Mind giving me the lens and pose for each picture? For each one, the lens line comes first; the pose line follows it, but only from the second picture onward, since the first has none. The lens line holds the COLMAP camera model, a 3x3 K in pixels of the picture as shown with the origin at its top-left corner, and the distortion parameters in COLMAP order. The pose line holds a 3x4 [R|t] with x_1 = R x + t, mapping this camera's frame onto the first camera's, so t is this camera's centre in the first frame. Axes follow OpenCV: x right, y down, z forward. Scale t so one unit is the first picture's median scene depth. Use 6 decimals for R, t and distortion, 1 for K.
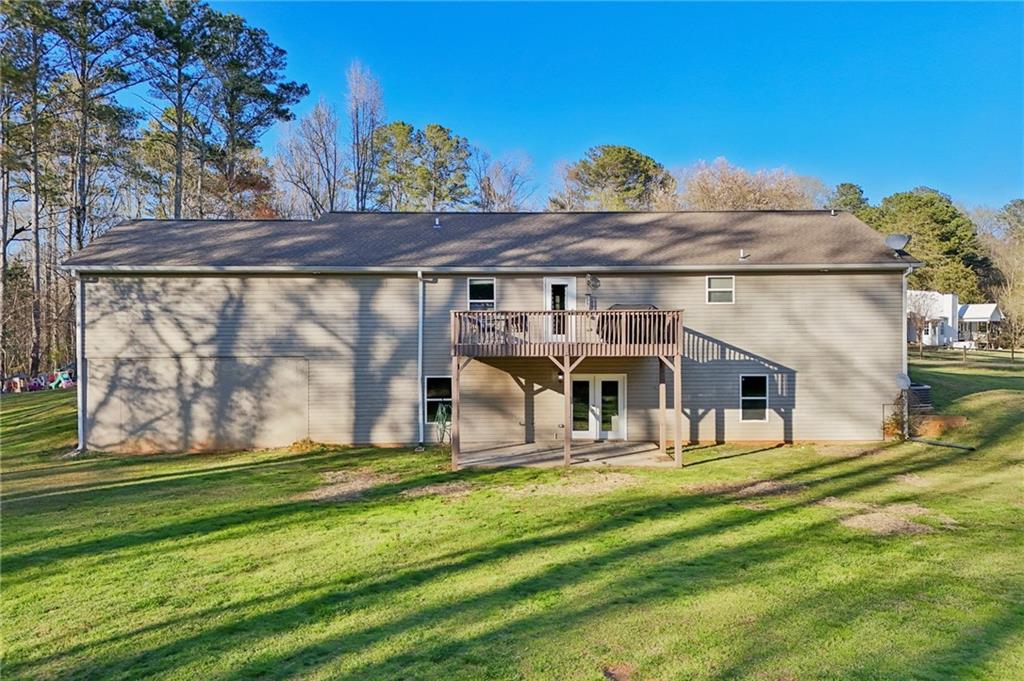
lens RADIAL K [[737.3, 0, 521.5], [0, 737.3, 341.8], [0, 0, 1]] dist [0.057208, -0.037251]
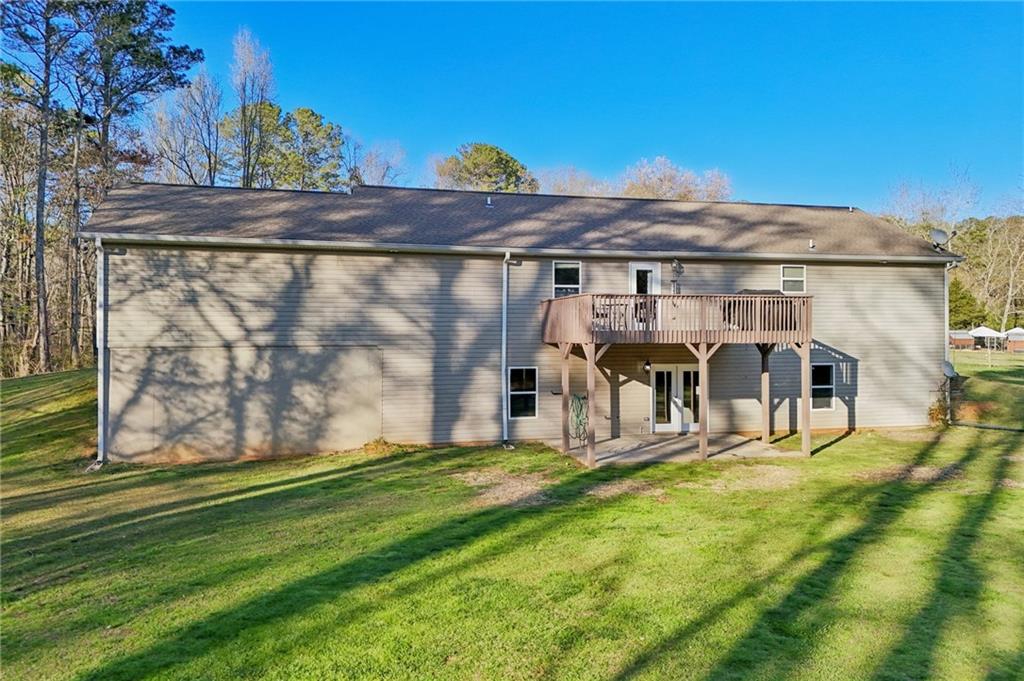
lens RADIAL K [[737.3, 0, 508.1], [0, 737.3, 337.3], [0, 0, 1]] dist [0.057208, -0.037251]
pose [[0.974233, 0.002083, 0.225533, -0.339515], [-0.000502, 0.999975, -0.007066, 0.016240], [-0.225542, 0.006771, 0.974210, 0.111039]]
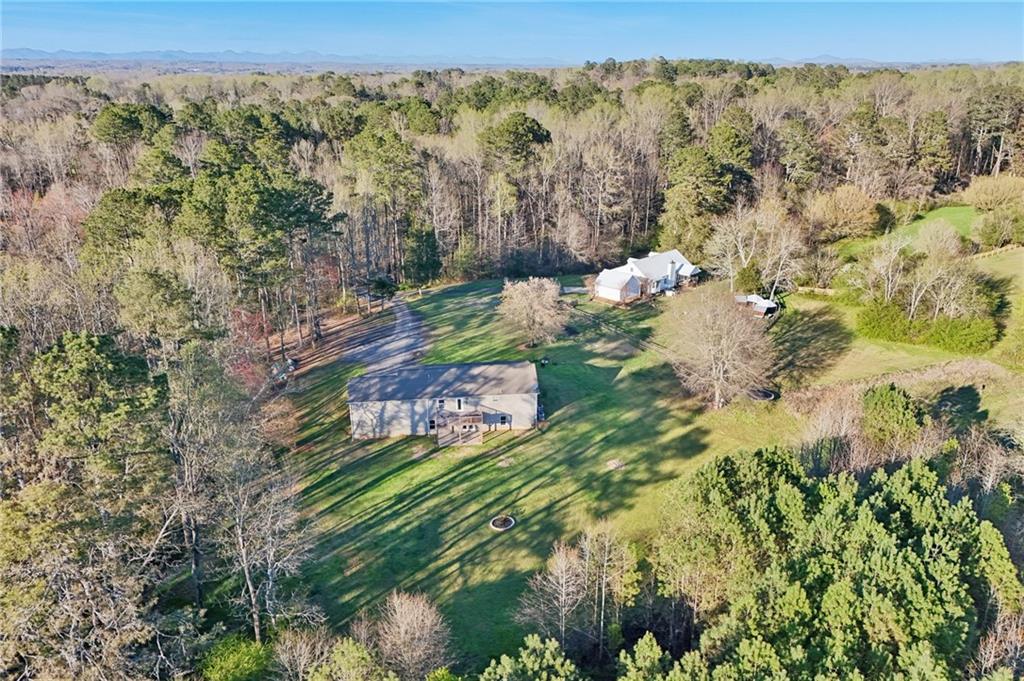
lens RADIAL K [[737.3, 0, 512.6], [0, 737.3, 341.8], [0, 0, 1]] dist [0.057208, -0.037251]
pose [[0.996639, -0.031255, 0.075724, 0.054973], [0.003948, 0.941610, 0.336682, -1.871774], [-0.081825, -0.335251, 0.938569, -3.004467]]
